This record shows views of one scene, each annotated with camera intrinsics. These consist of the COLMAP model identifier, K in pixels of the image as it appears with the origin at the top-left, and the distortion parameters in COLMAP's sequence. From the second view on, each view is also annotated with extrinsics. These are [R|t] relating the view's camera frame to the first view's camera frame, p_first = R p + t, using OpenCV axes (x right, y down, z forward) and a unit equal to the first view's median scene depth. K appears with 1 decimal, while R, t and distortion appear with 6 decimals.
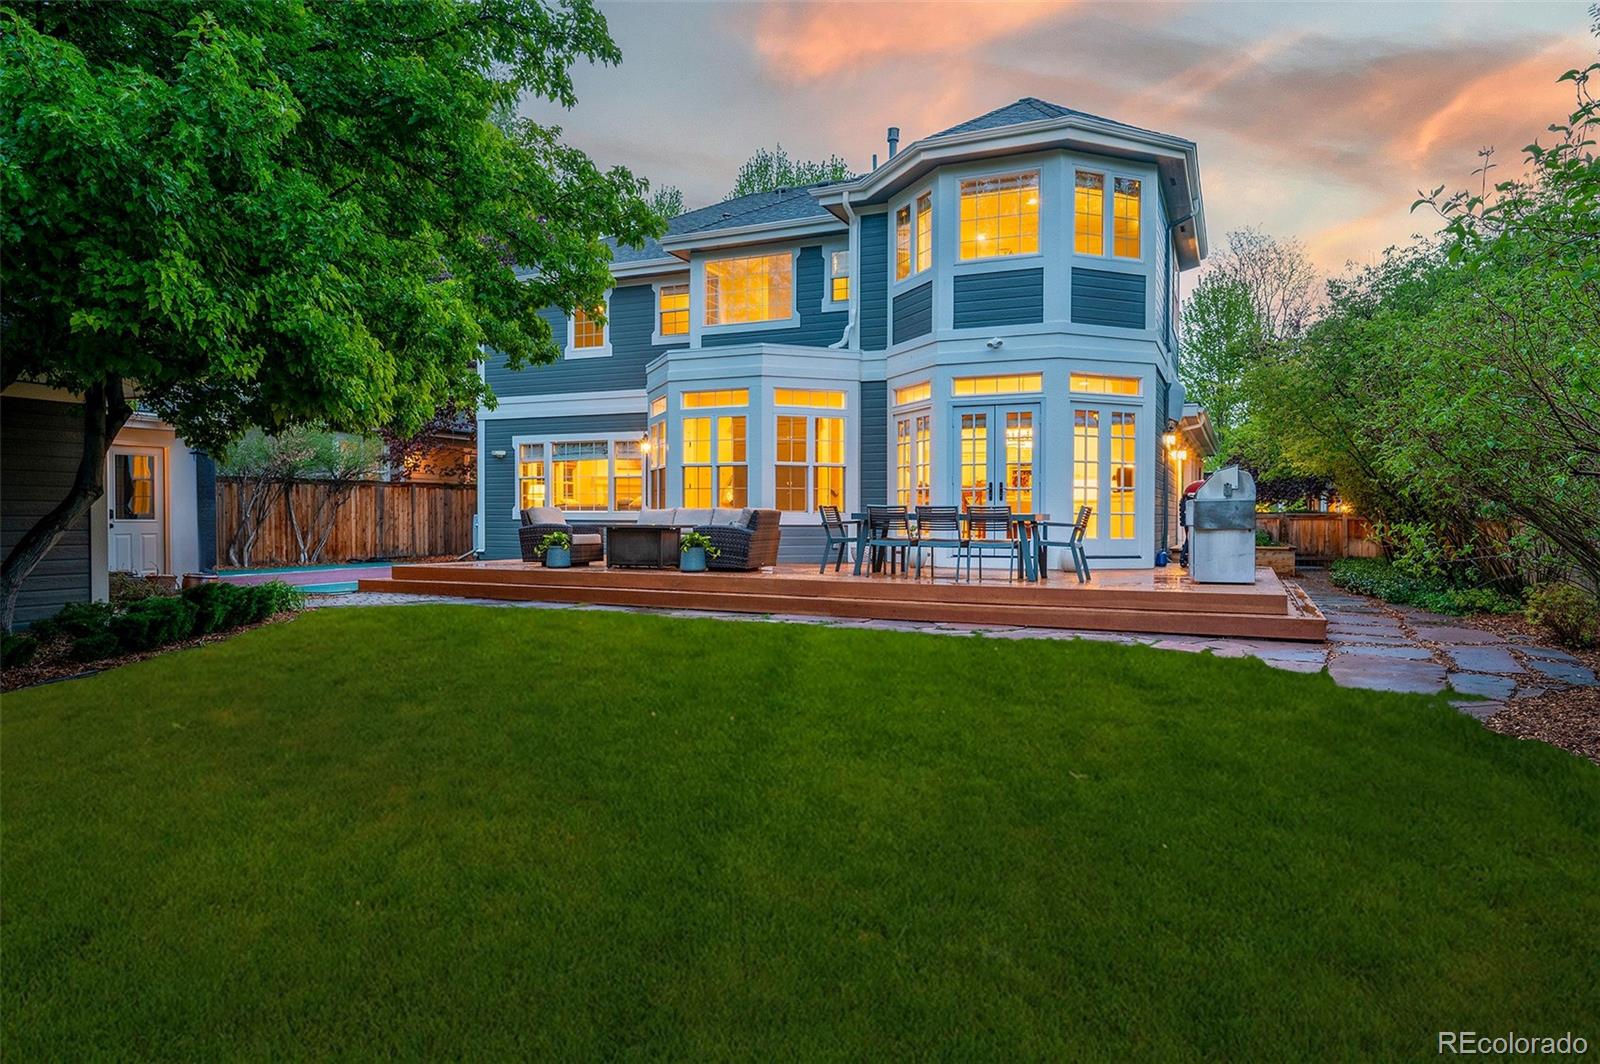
lens RADIAL K [[975.8, 0, 799.5], [0, 975.8, 526.0], [0, 0, 1]] dist [-0.002270, -0.001309]
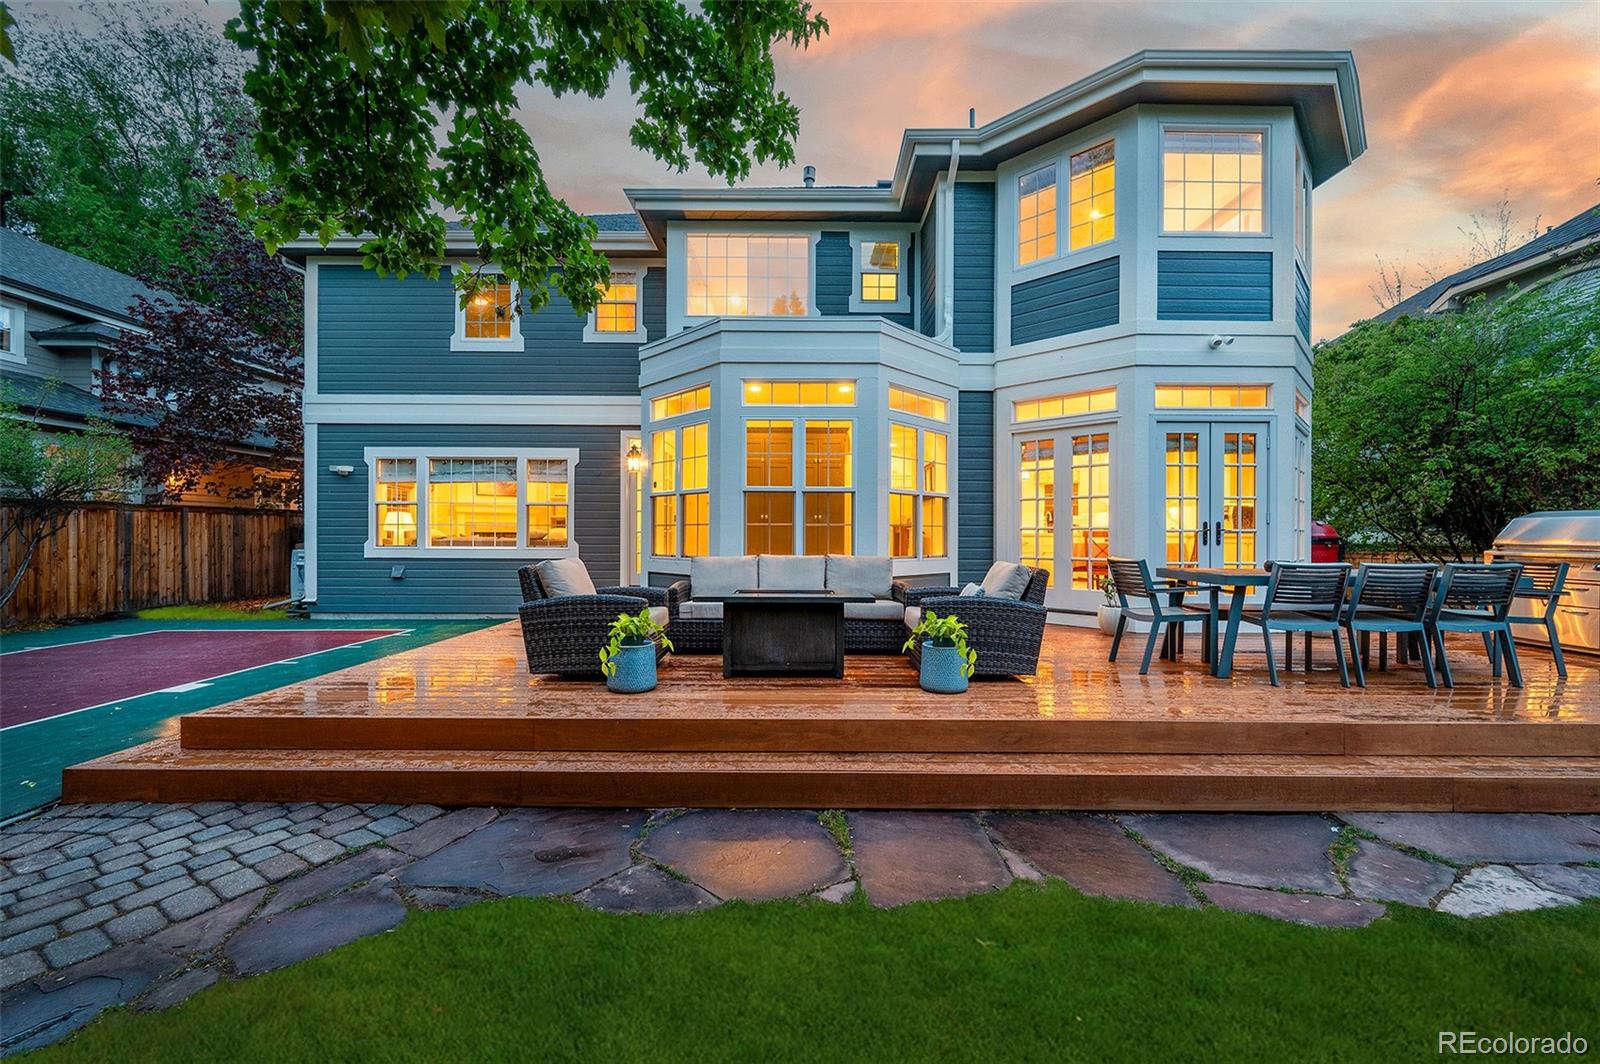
lens RADIAL K [[624.2, 0, 802.2], [0, 624.2, 534.9], [0, 0, 1]] dist [-0.006821, 0.000769]
pose [[0.909295, -0.000295, 0.416153, -0.265141], [0.003440, 0.999971, -0.006807, -0.028265], [-0.416139, 0.007621, 0.909269, 0.601864]]
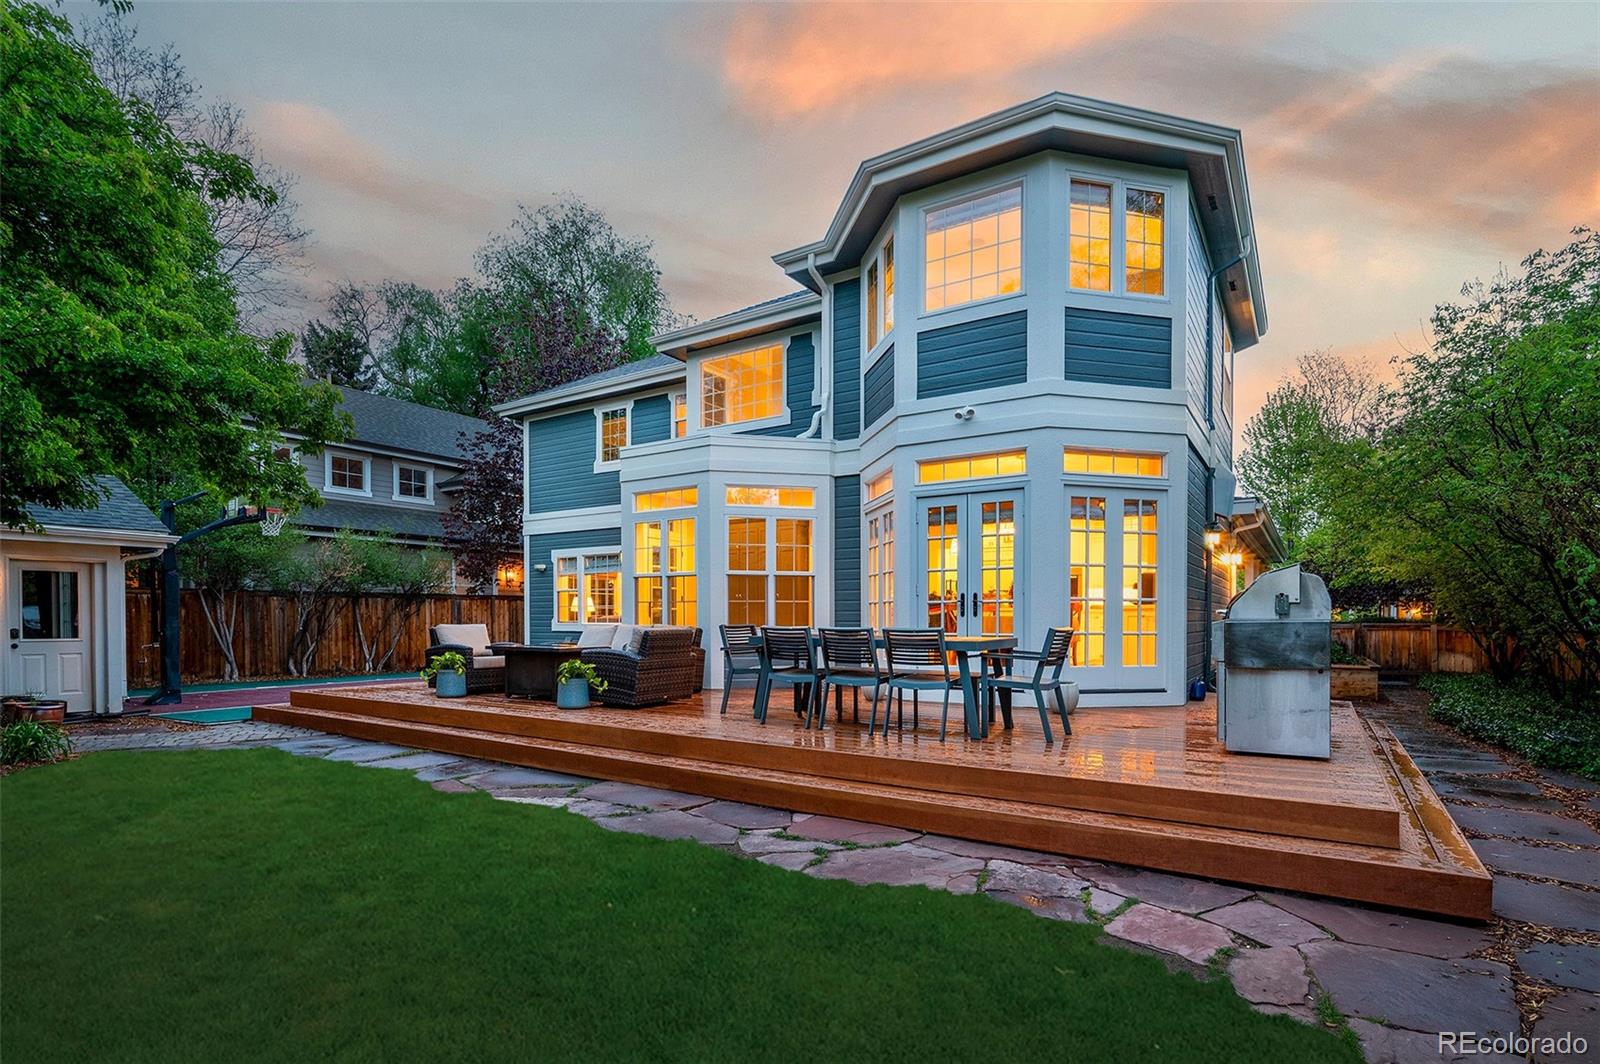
lens RADIAL K [[768.1, 0, 832.3], [0, 768.1, 625.5], [0, 0, 1]] dist [-0.004175, 0.000477]
pose [[0.991057, -0.001539, -0.133430, 0.153919], [0.001566, 0.999999, 0.000095, -0.017068], [0.133430, -0.000303, 0.991058, 0.333384]]
